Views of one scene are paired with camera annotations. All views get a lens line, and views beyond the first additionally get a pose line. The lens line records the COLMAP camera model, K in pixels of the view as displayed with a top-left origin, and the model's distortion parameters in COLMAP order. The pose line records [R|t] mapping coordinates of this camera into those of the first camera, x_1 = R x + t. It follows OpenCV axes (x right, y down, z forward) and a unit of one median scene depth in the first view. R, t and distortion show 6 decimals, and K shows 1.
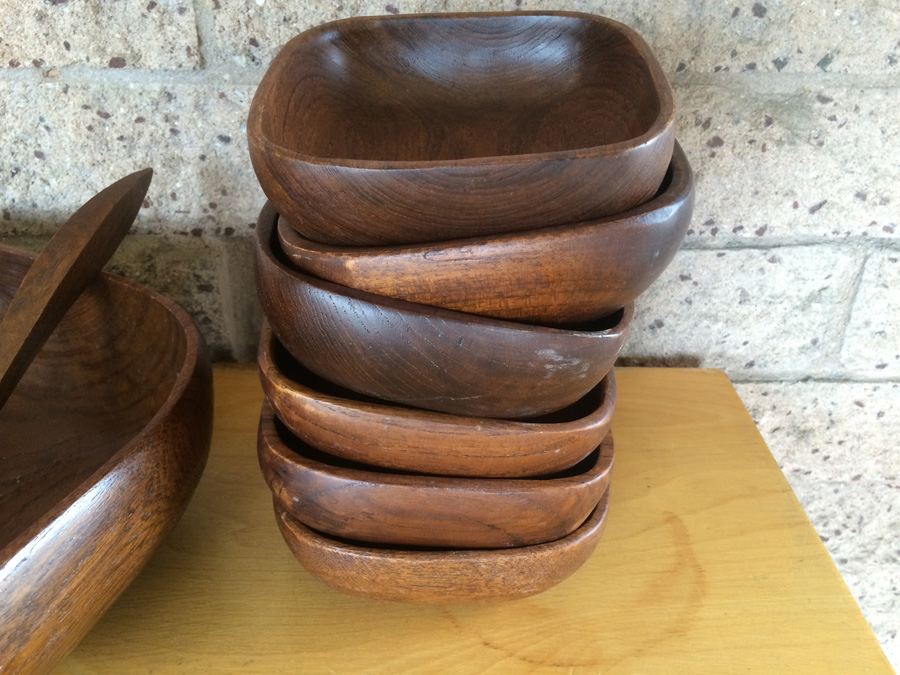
lens RADIAL K [[773.2, 0, 450.0], [0, 773.2, 337.5], [0, 0, 1]] dist [0.080785, -0.127215]
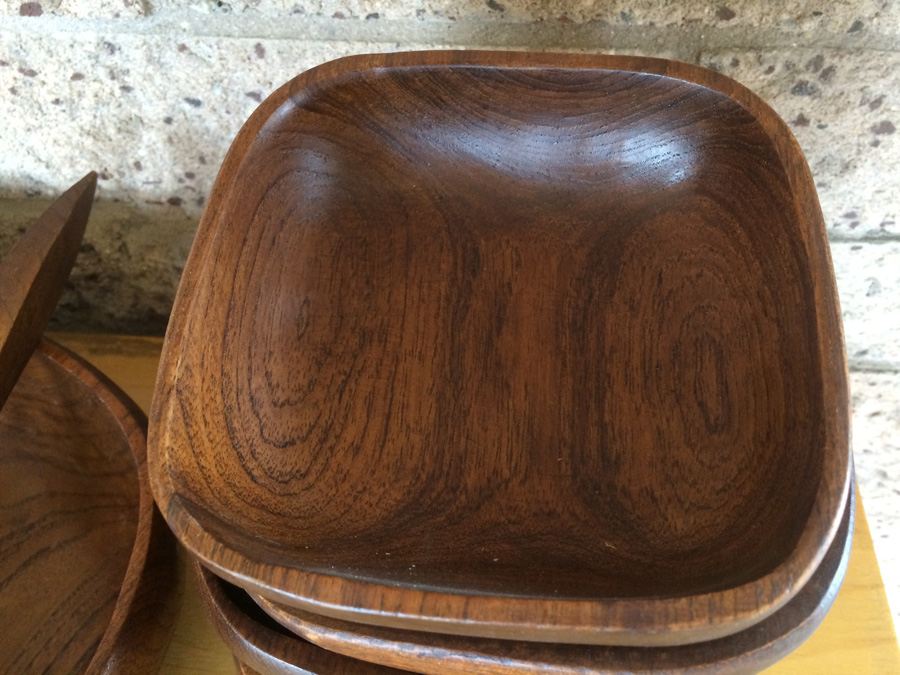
lens RADIAL K [[780.8, 0, 450.0], [0, 780.8, 337.5], [0, 0, 1]] dist [0.069243, -0.114771]
pose [[0.996197, 0.057489, -0.065478, 0.012429], [-0.029812, 0.930990, 0.363825, -0.329610], [0.081876, -0.360489, 0.929163, 0.256450]]
